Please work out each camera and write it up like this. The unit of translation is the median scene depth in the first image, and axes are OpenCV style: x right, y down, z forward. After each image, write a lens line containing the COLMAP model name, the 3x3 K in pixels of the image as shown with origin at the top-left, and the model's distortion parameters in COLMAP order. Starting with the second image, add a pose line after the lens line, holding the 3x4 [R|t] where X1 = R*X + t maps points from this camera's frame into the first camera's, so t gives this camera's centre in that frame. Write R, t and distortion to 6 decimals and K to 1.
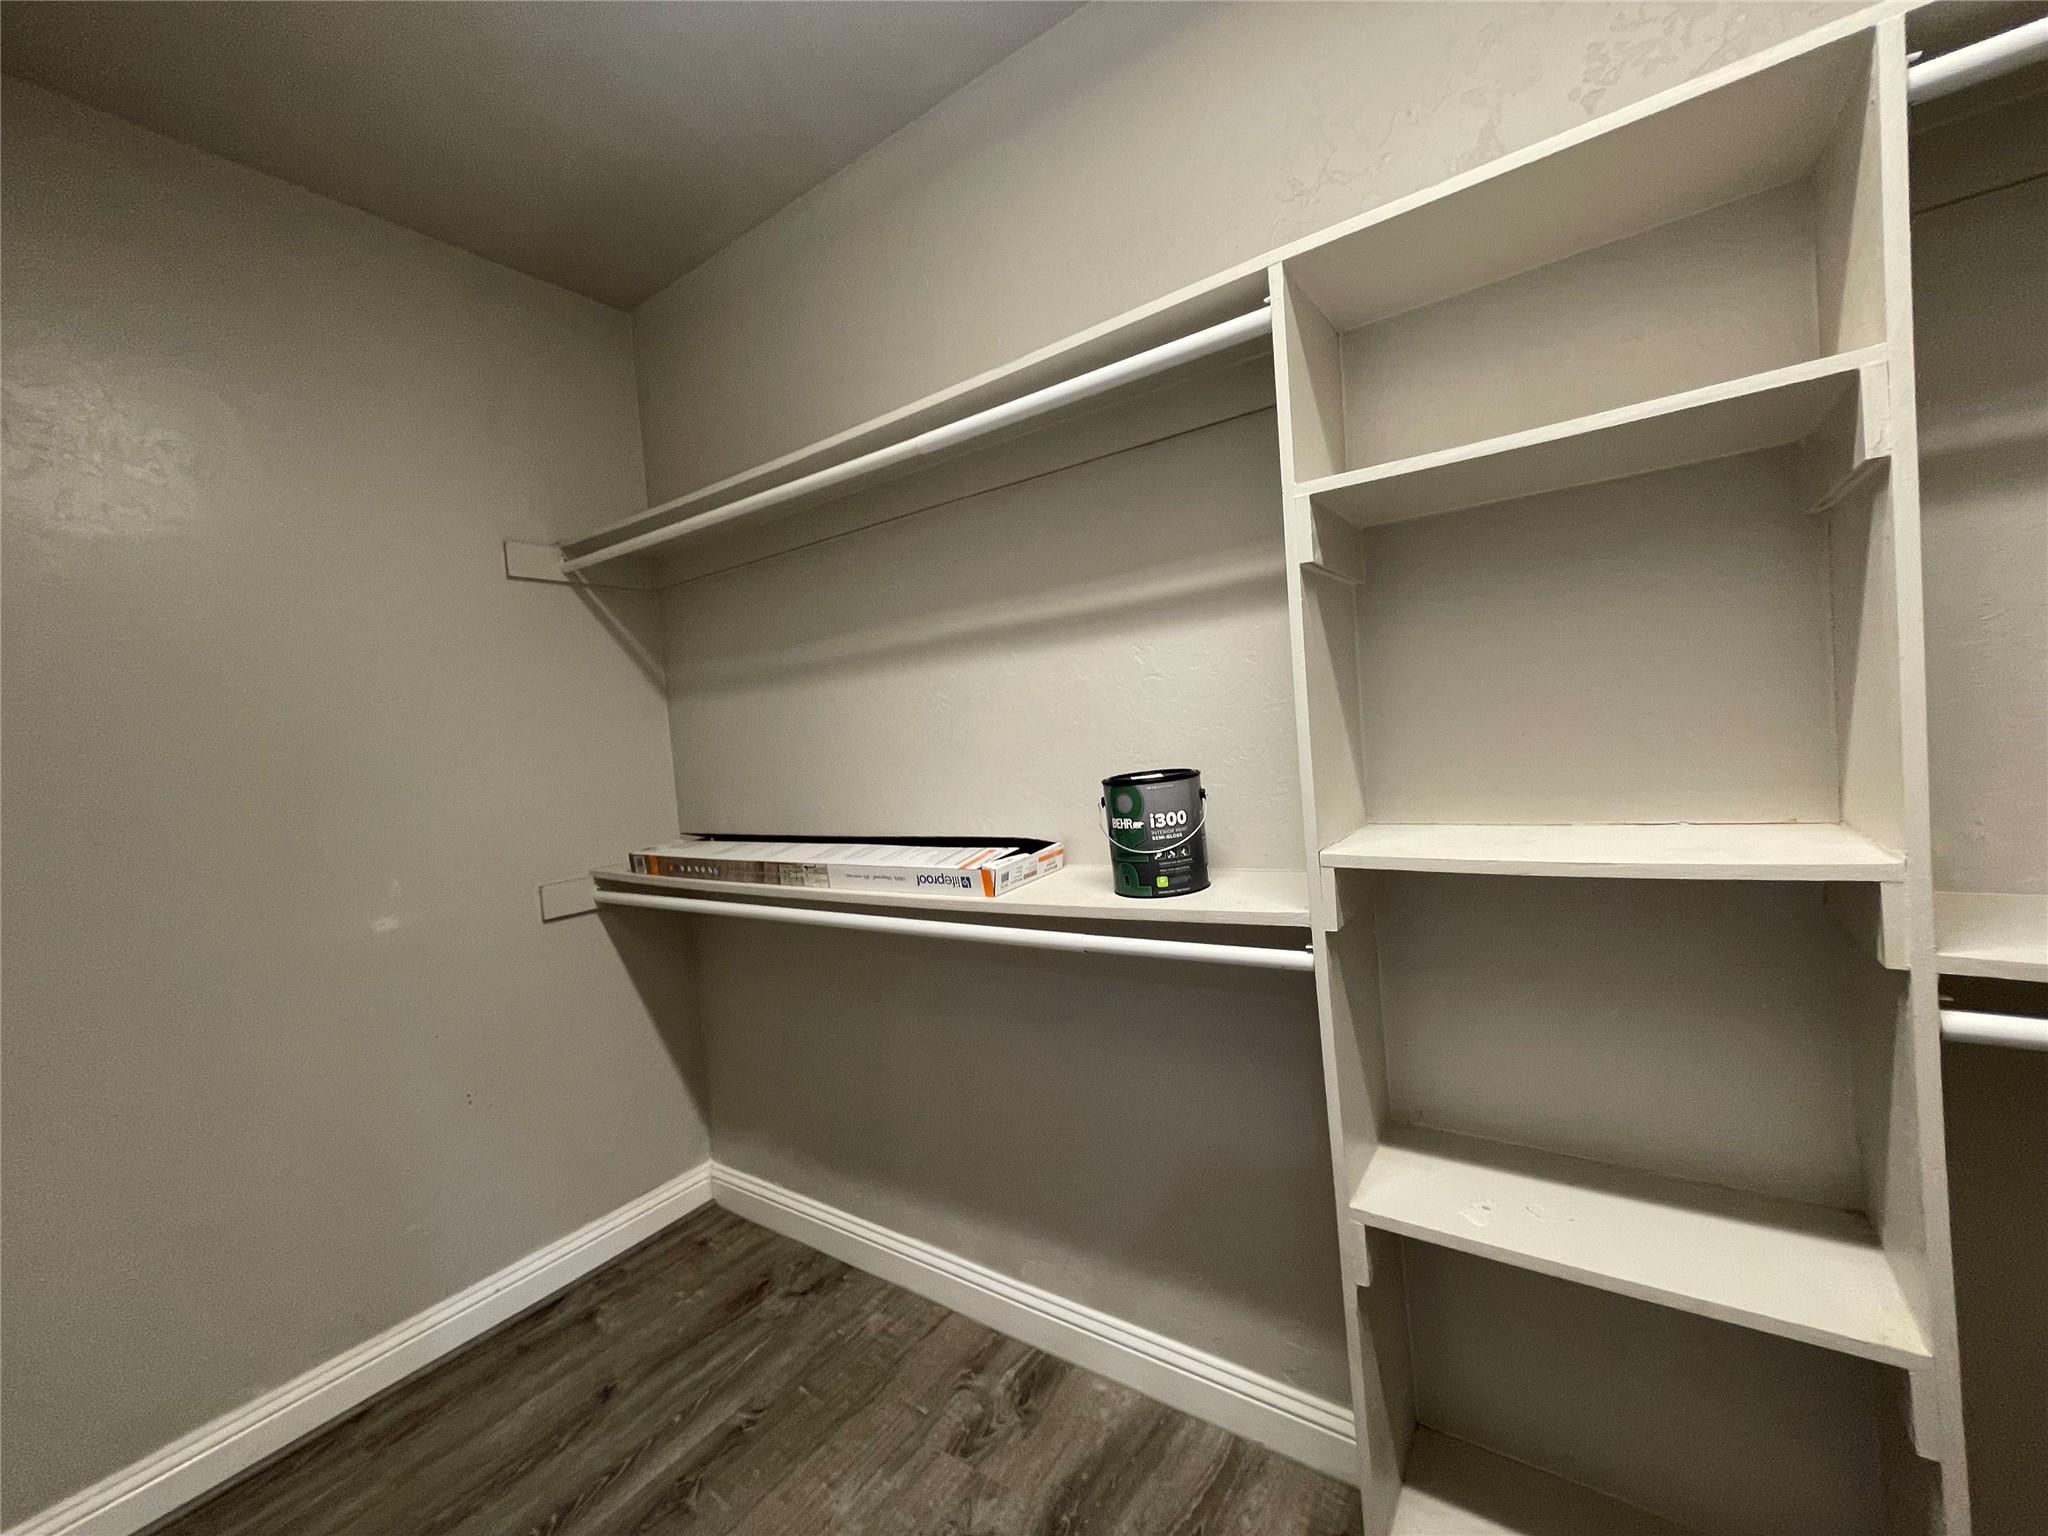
lens RADIAL K [[827.4, 0, 1026.8], [0, 827.4, 759.3], [0, 0, 1]] dist [-0.002176, -0.000501]
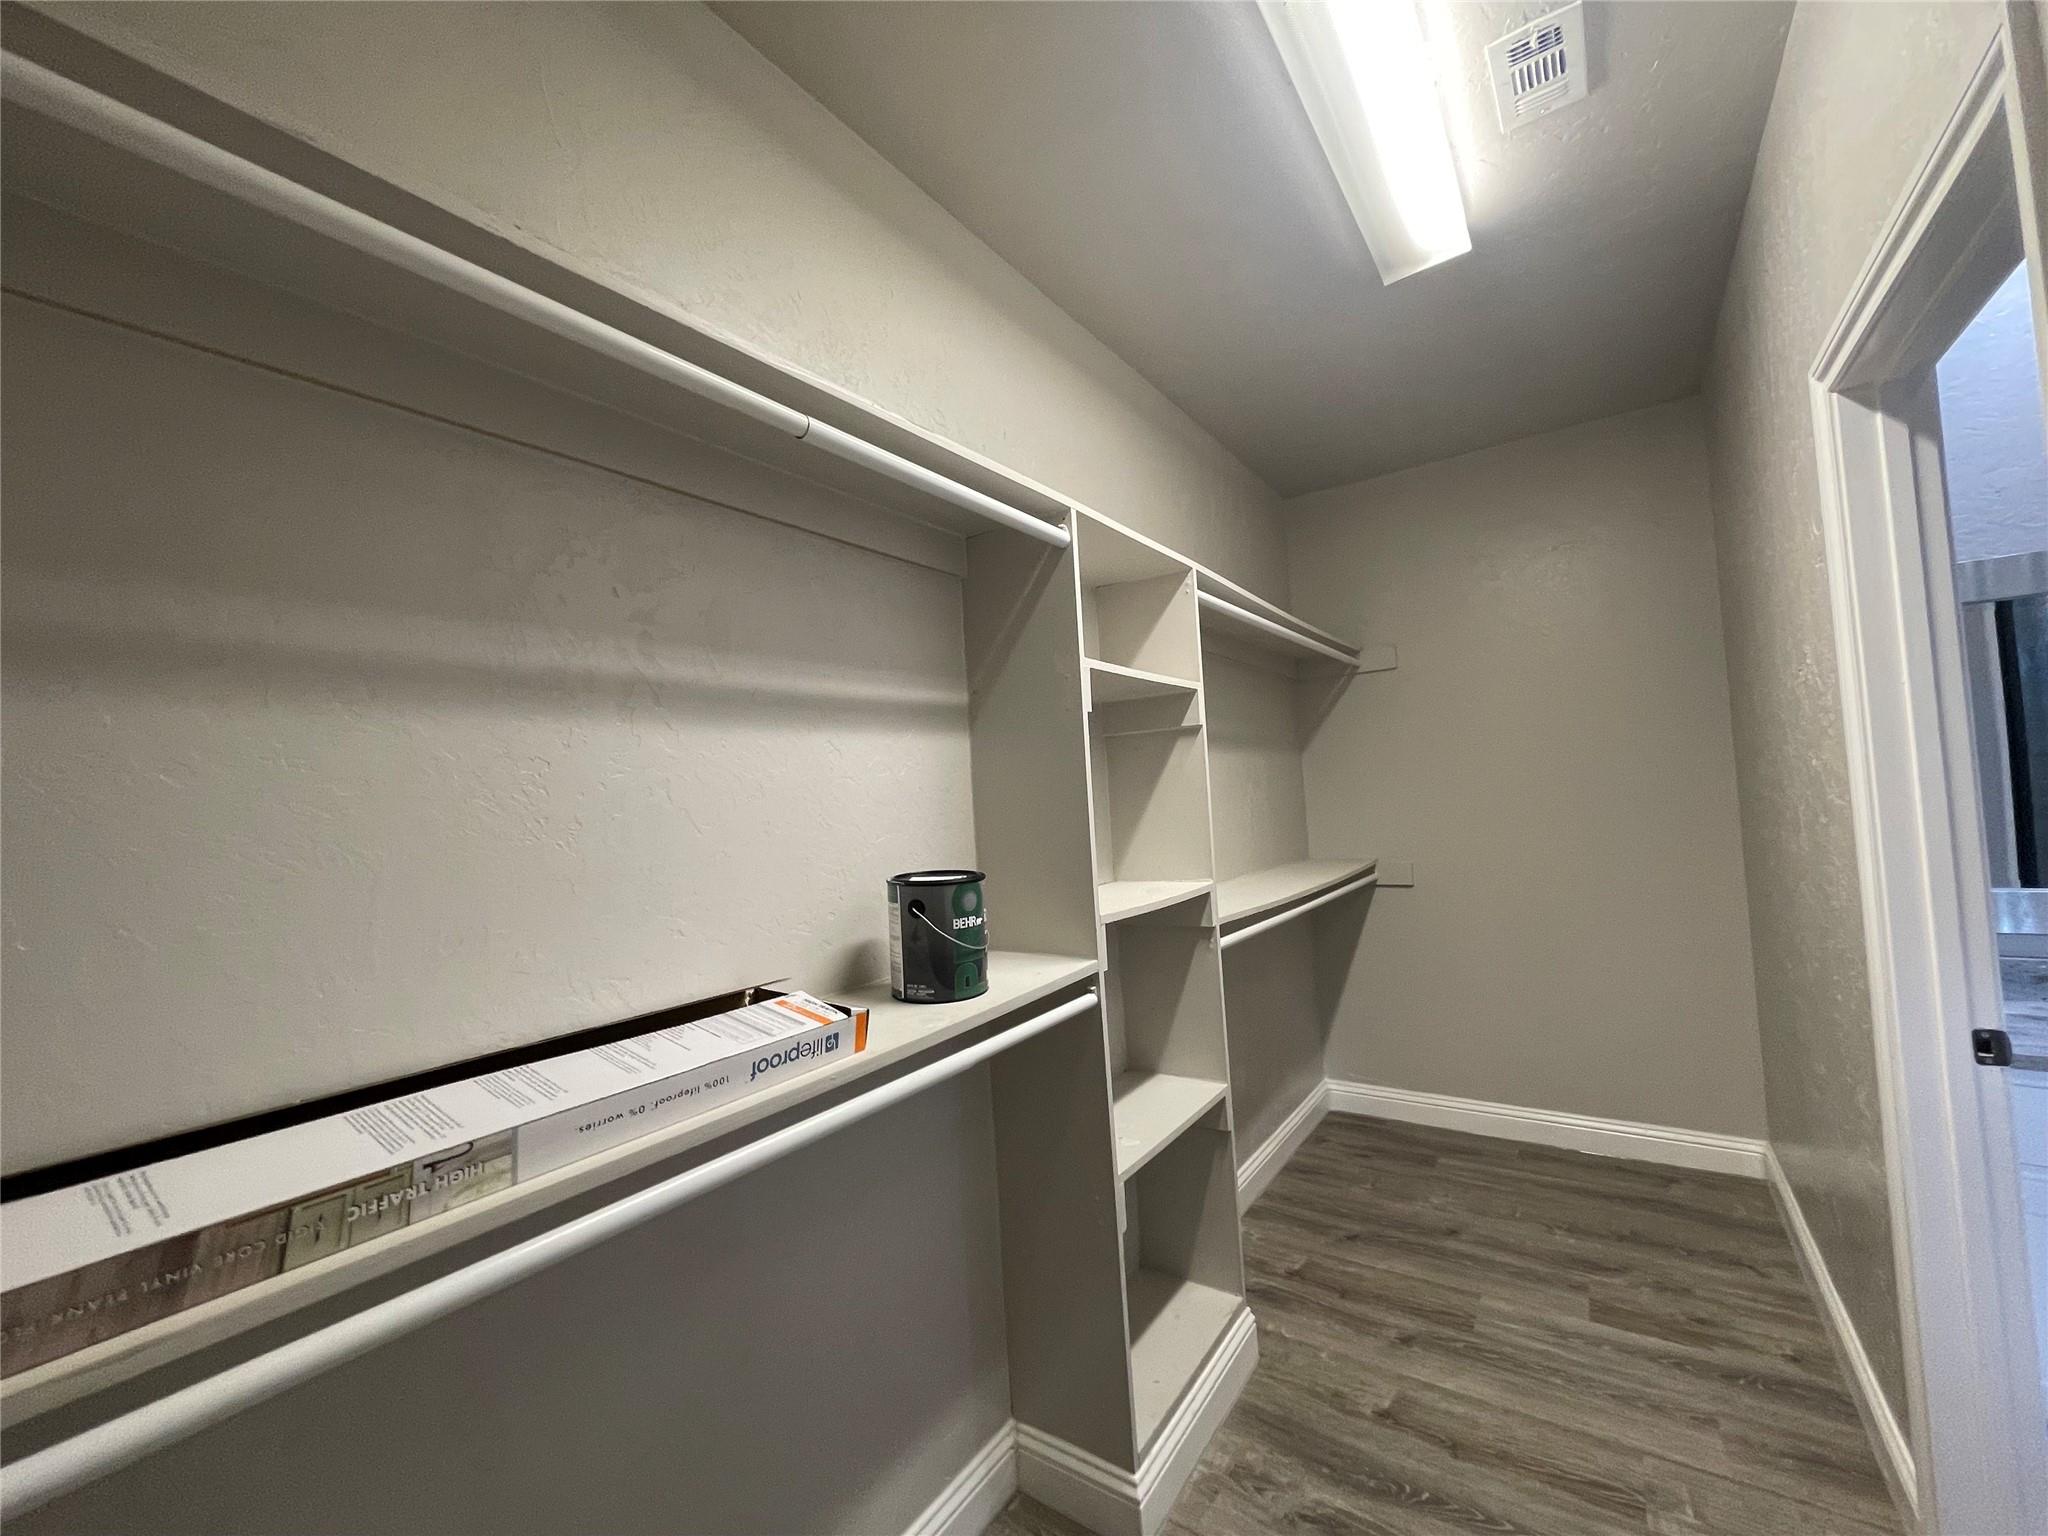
lens RADIAL K [[827.4, 0, 1027.0], [0, 827.4, 771.8], [0, 0, 1]] dist [-0.002176, -0.000501]
pose [[0.003898, 0.119178, 0.992865, -0.900427], [0.093113, 0.988516, -0.119021, 0.024024], [-0.995648, 0.092913, -0.007243, 0.930656]]
